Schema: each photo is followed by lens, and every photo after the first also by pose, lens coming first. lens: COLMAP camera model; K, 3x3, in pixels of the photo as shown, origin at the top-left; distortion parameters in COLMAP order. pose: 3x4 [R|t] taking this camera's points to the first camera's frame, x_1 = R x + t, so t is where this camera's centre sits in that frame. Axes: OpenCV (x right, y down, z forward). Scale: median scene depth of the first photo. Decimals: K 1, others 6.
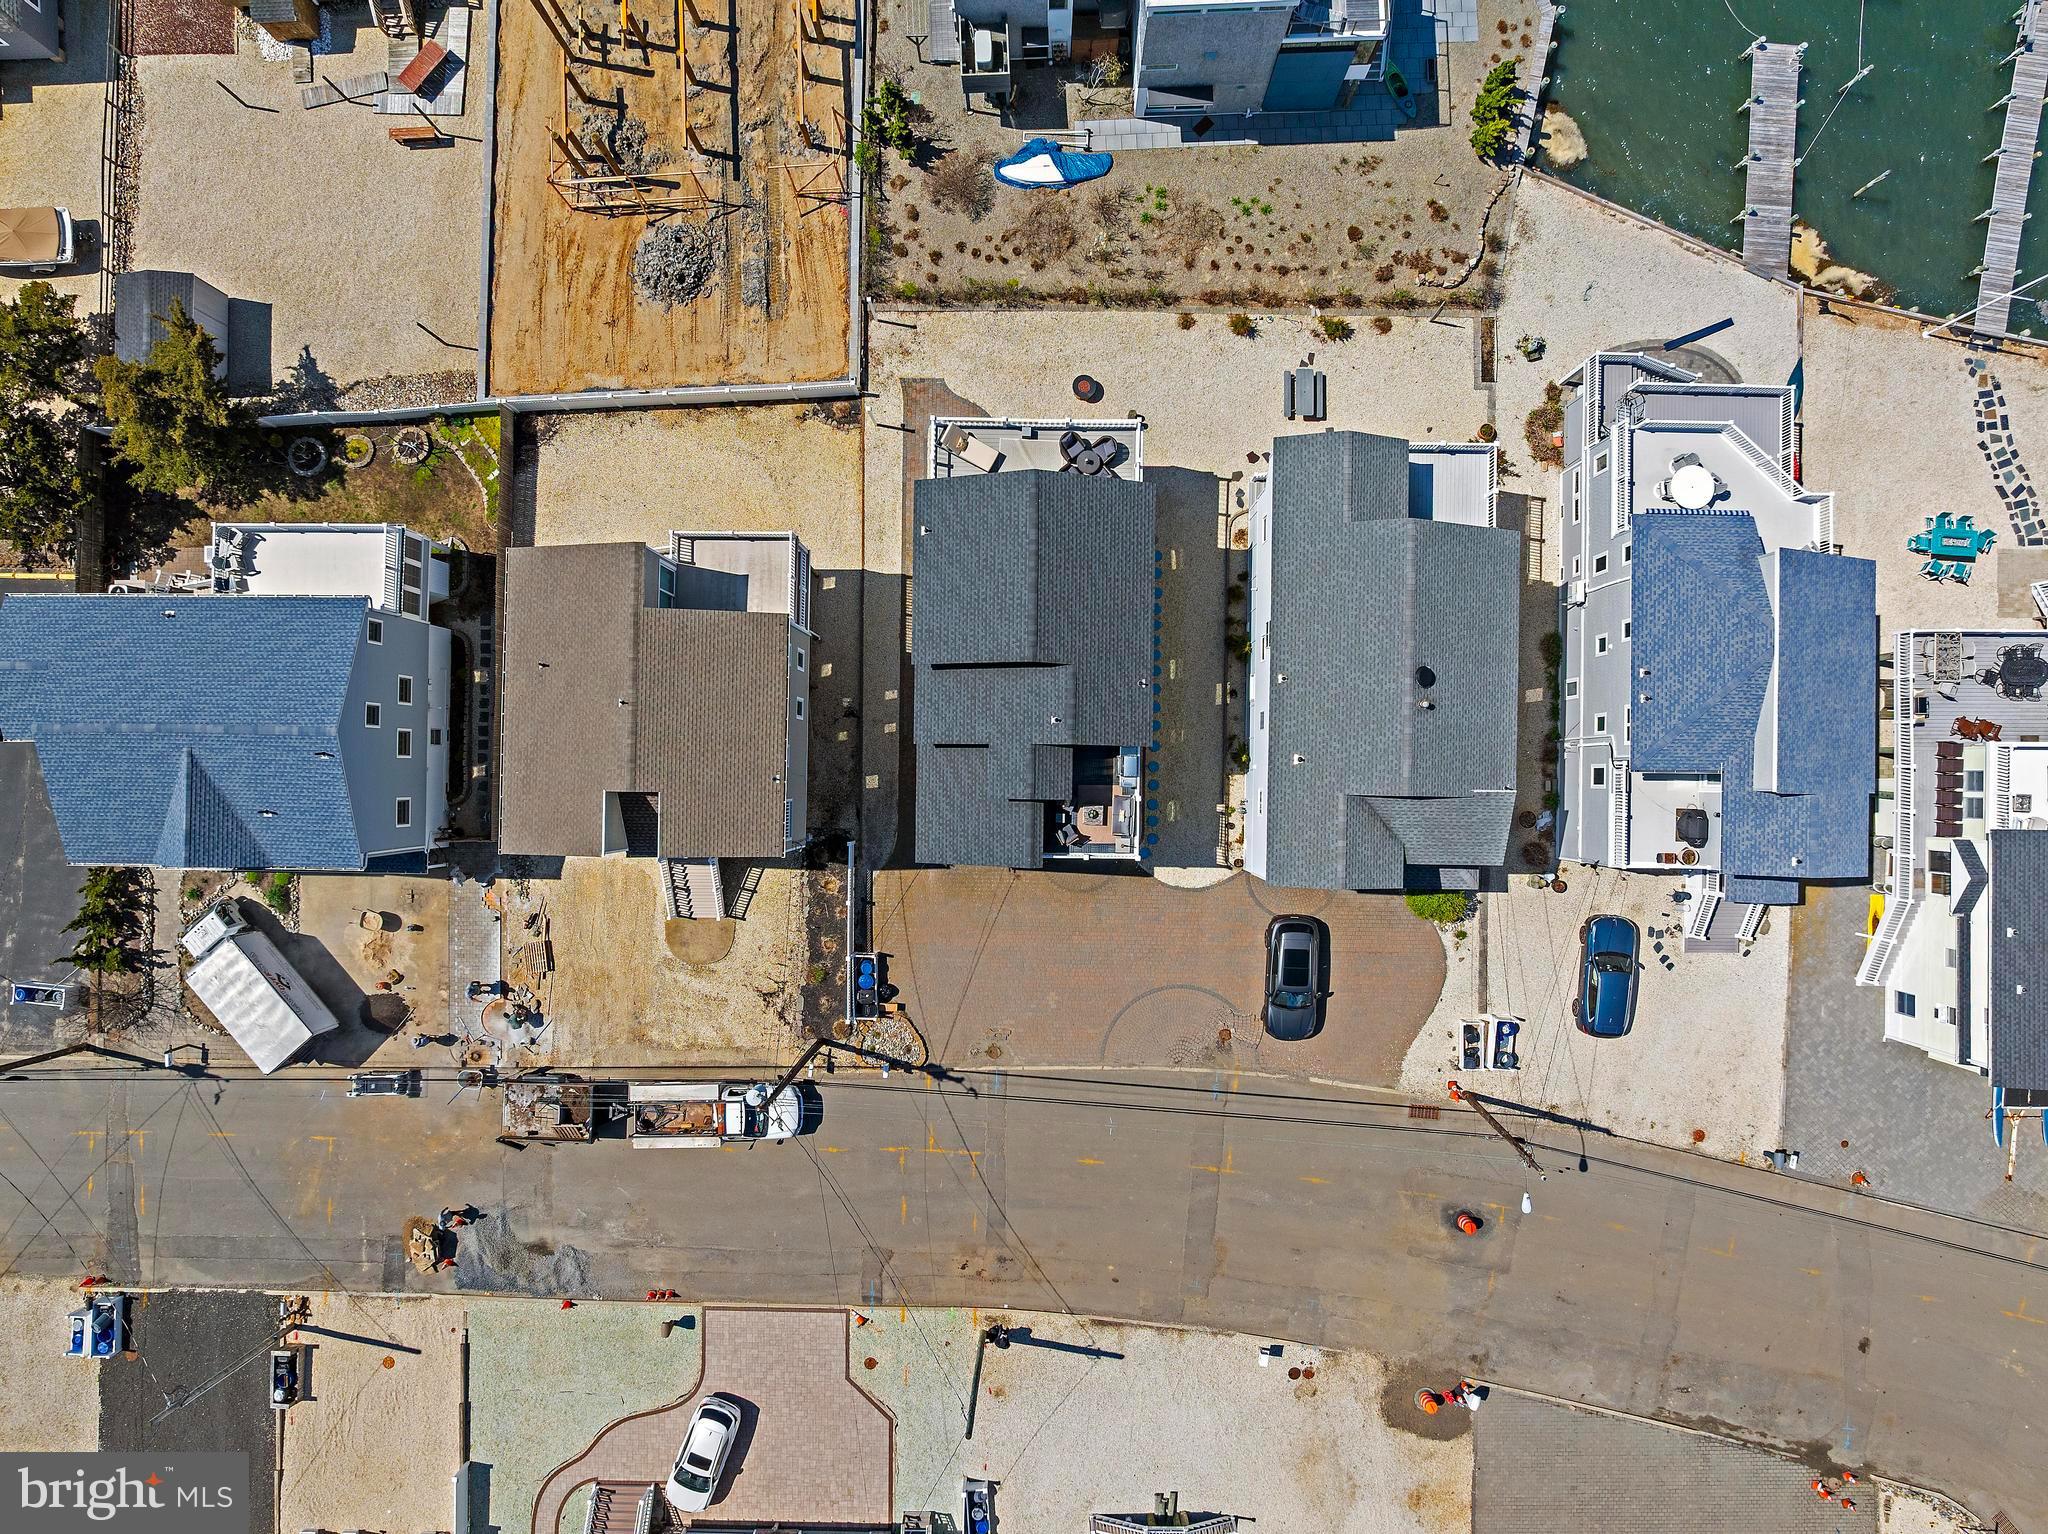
lens RADIAL K [[1465.4, 0, 1023.0], [0, 1465.4, 743.9], [0, 0, 1]] dist [-0.004376, -0.053035]
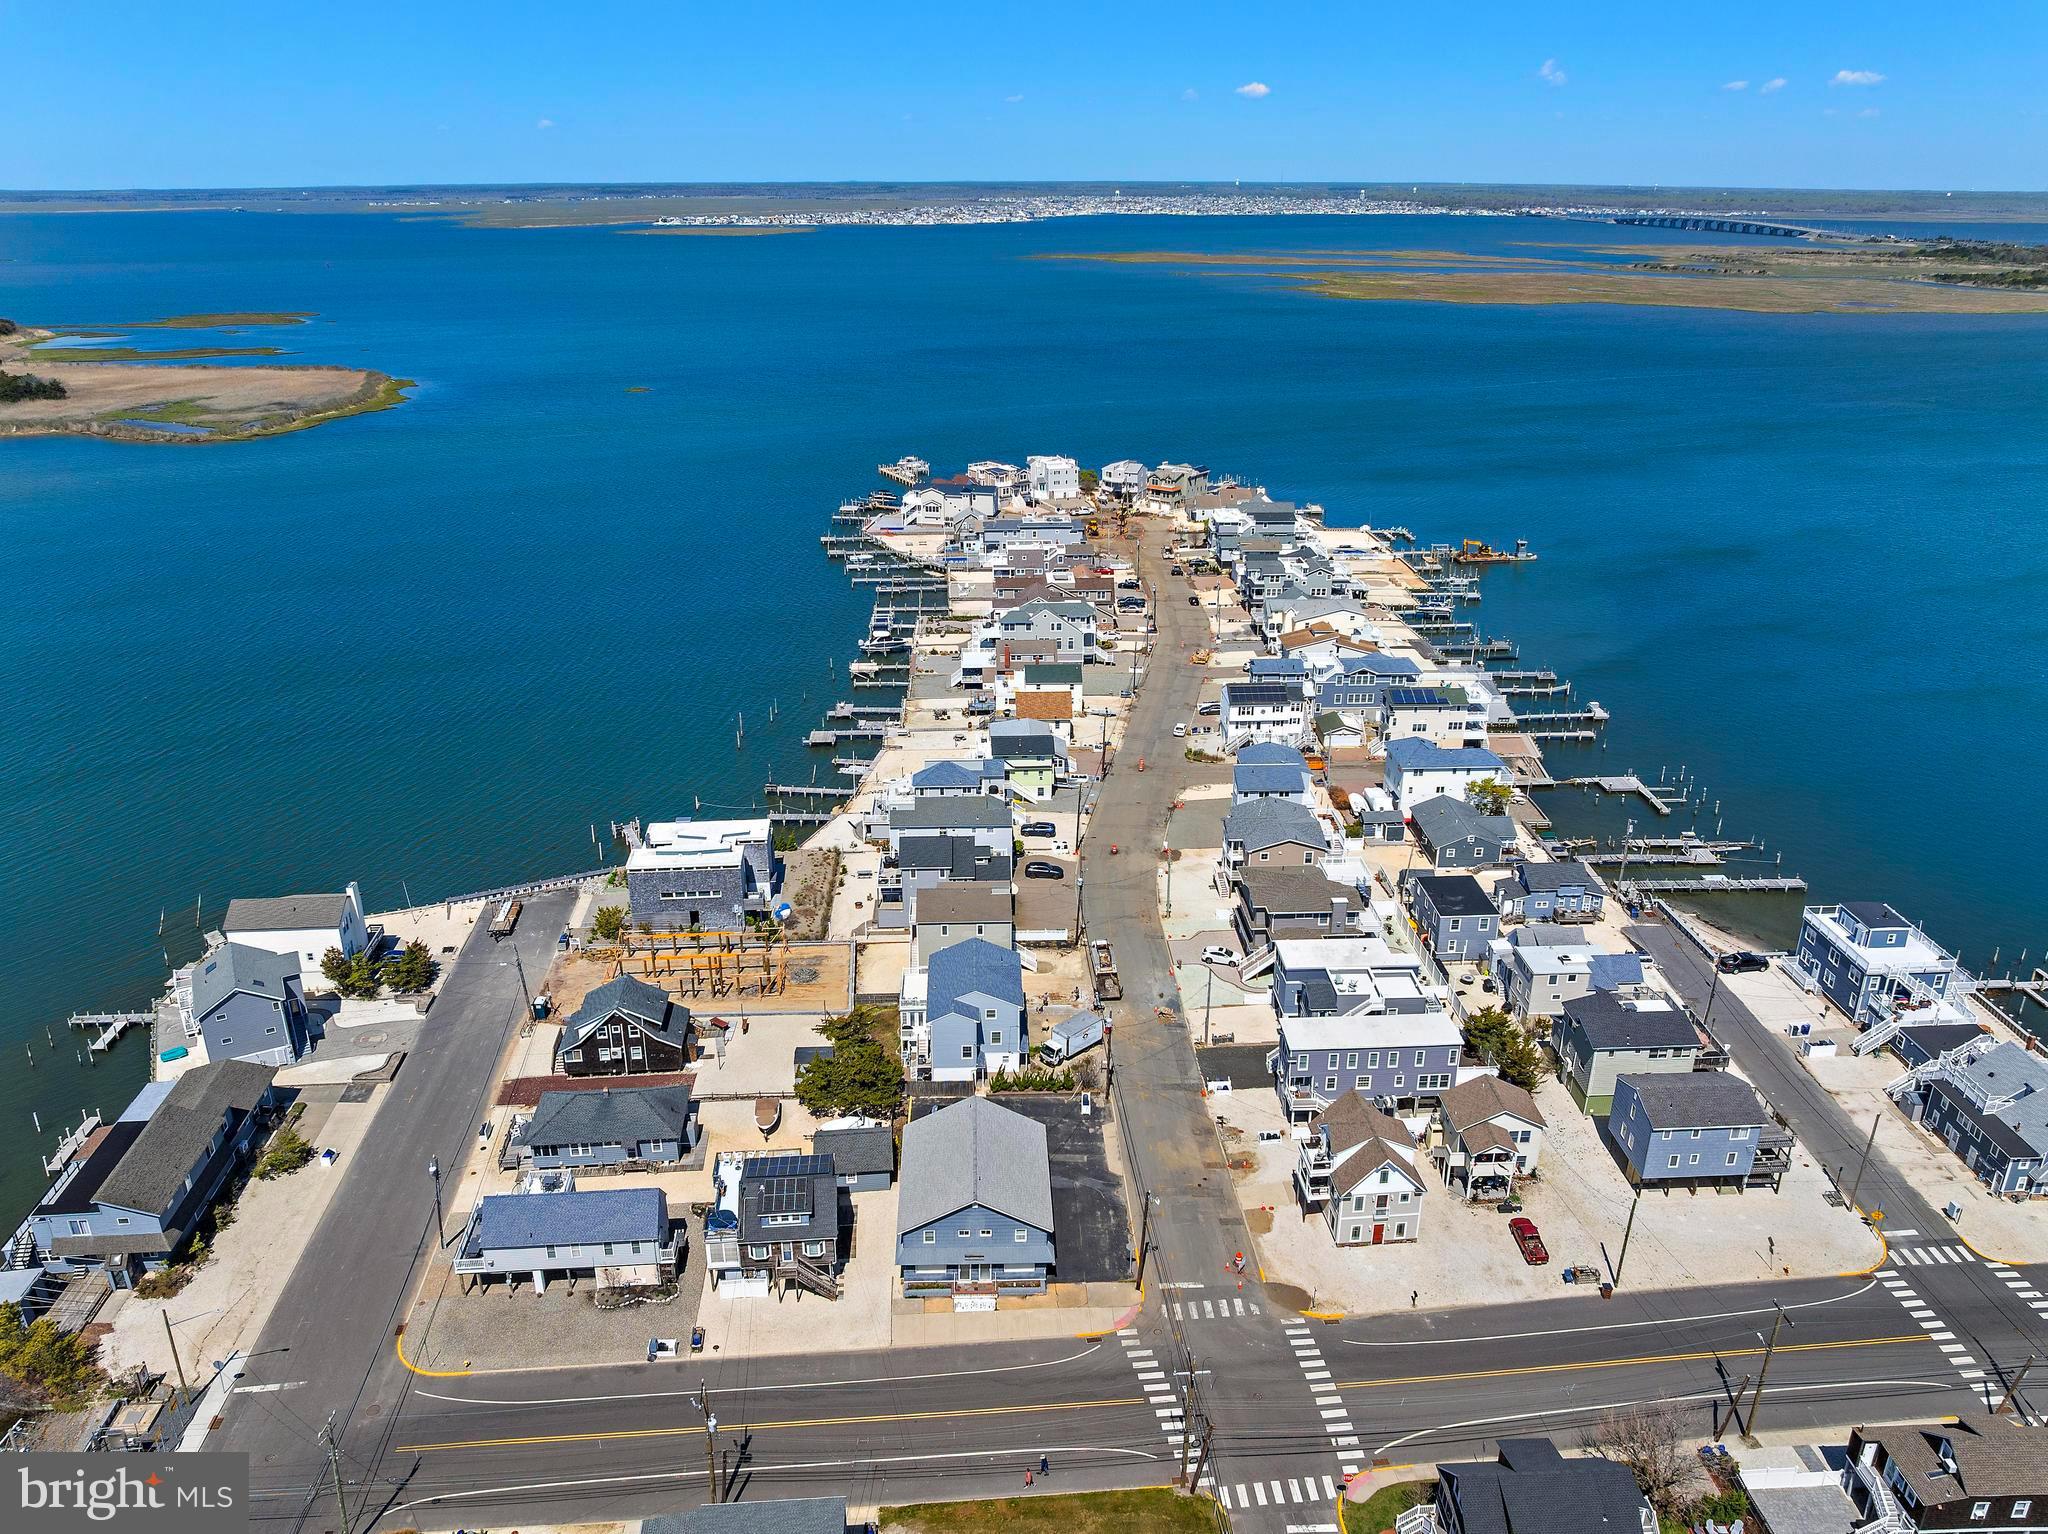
lens RADIAL K [[1465.4, 0, 1023.0], [0, 1465.4, 743.9], [0, 0, 1]] dist [-0.004376, -0.053035]
pose [[-0.049015, -0.353468, 0.934162, -2.733000], [0.998672, -0.002510, 0.051450, -0.054223], [-0.015841, 0.935443, 0.353121, -0.414406]]
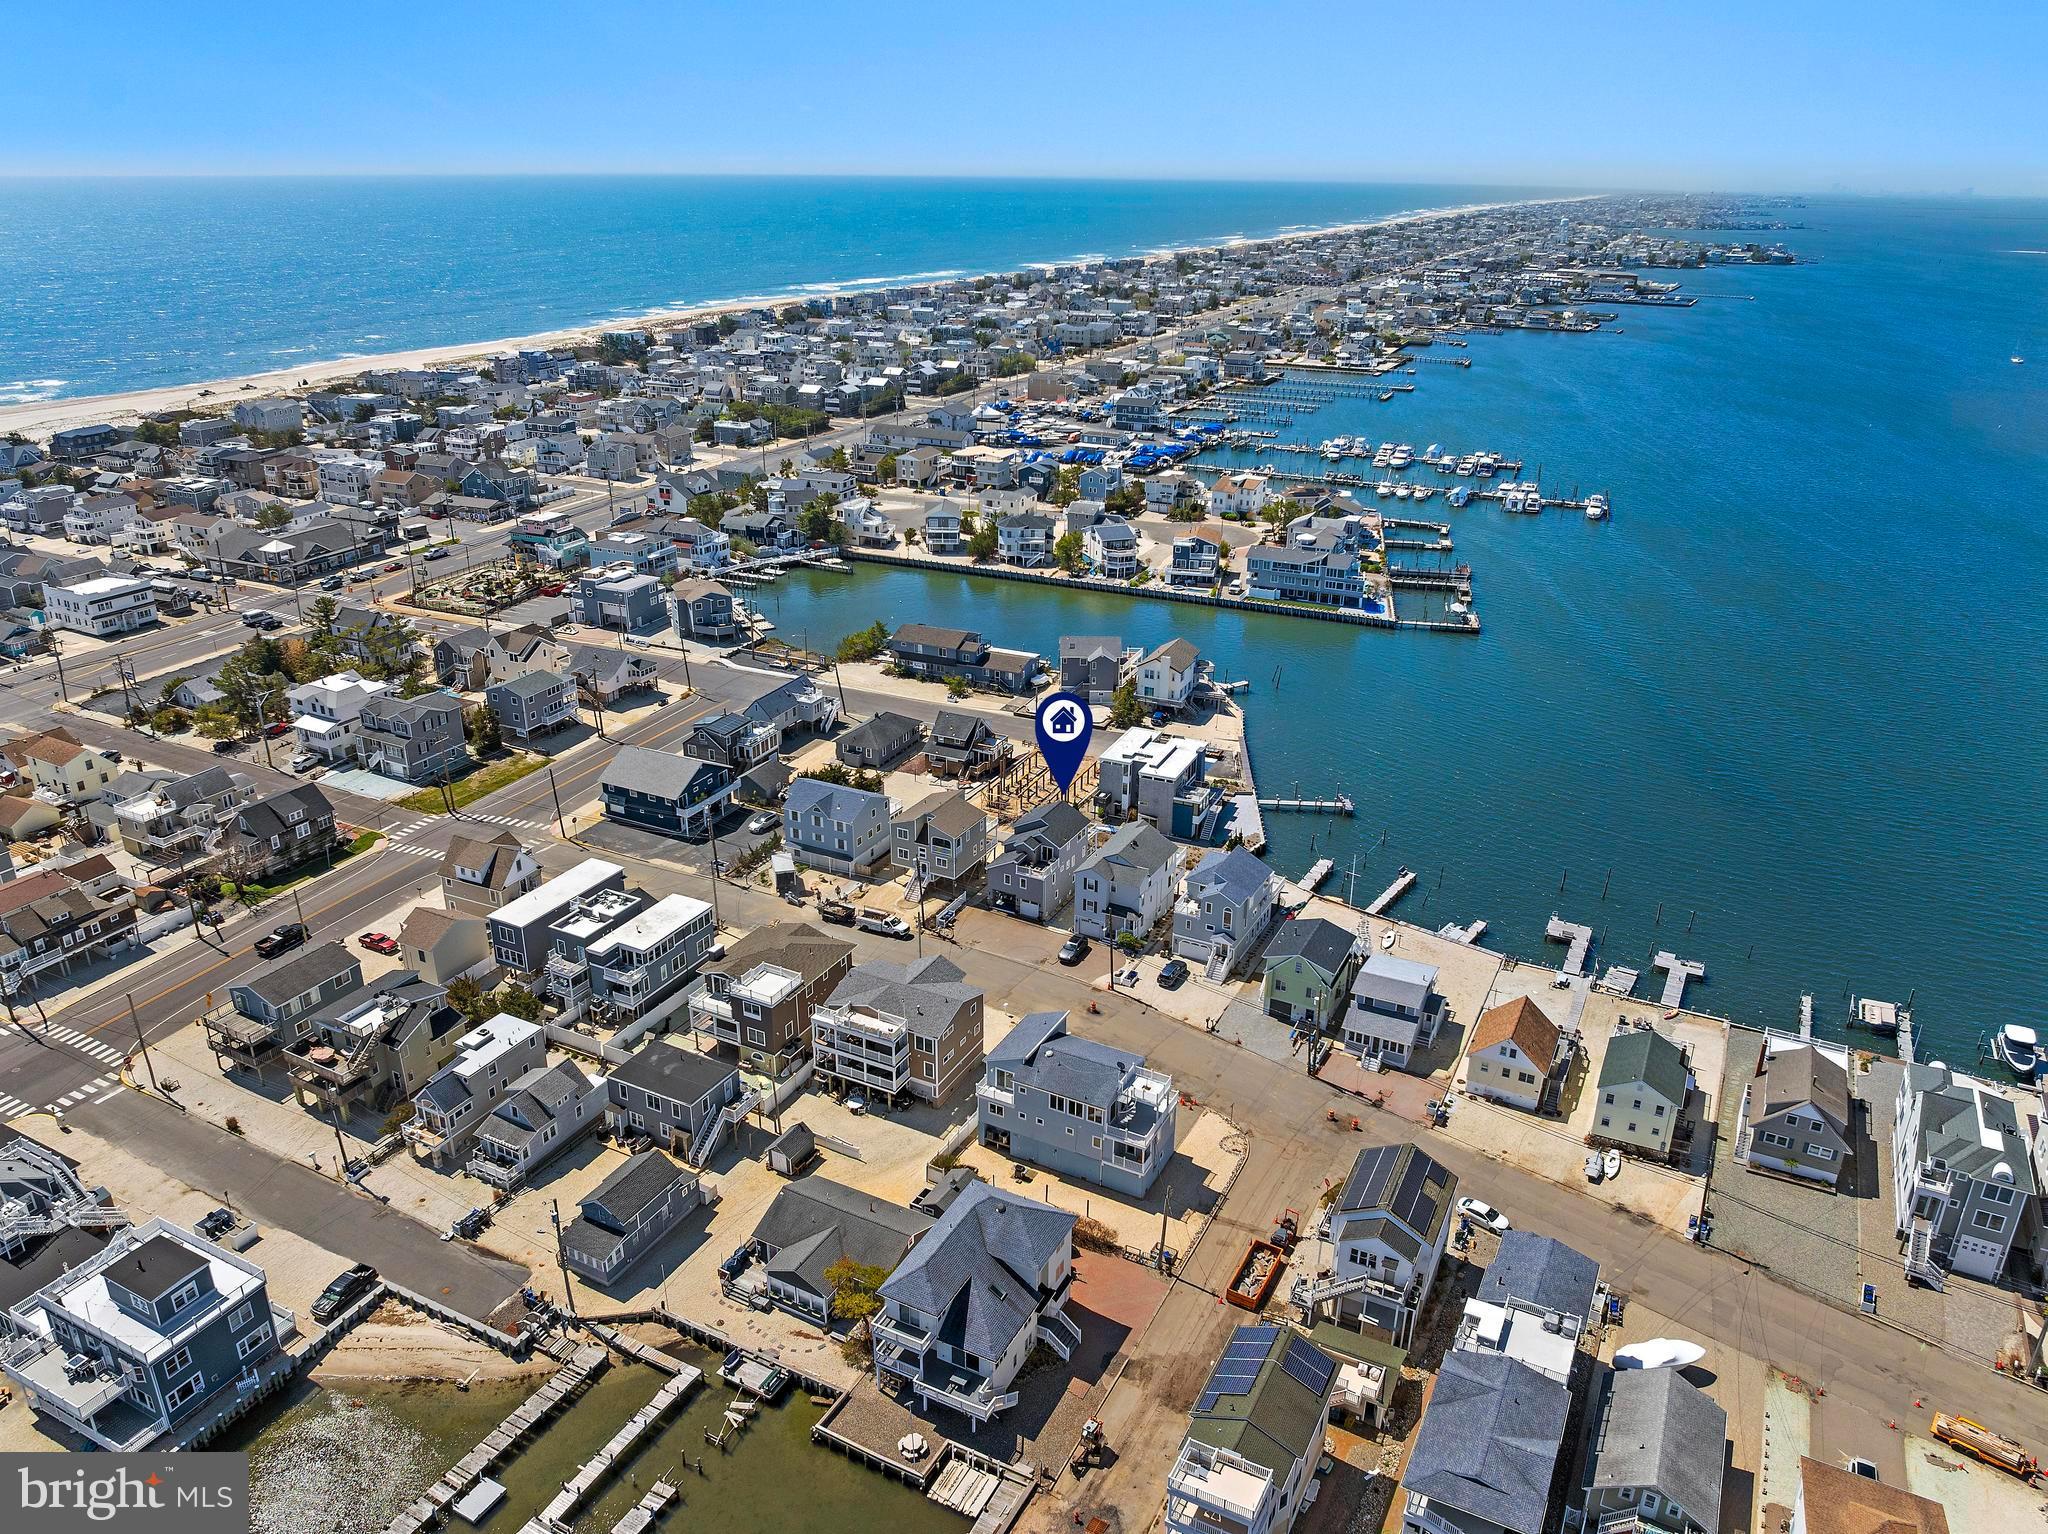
lens RADIAL K [[1440.2, 0, 1034.2], [0, 1440.2, 768.2], [0, 0, 1]] dist [-0.029887, -0.009288]
pose [[0.895870, 0.187706, -0.402720, 1.201169], [-0.444171, 0.355221, -0.822514, 2.428002], [-0.011336, 0.915743, 0.401605, -0.497625]]
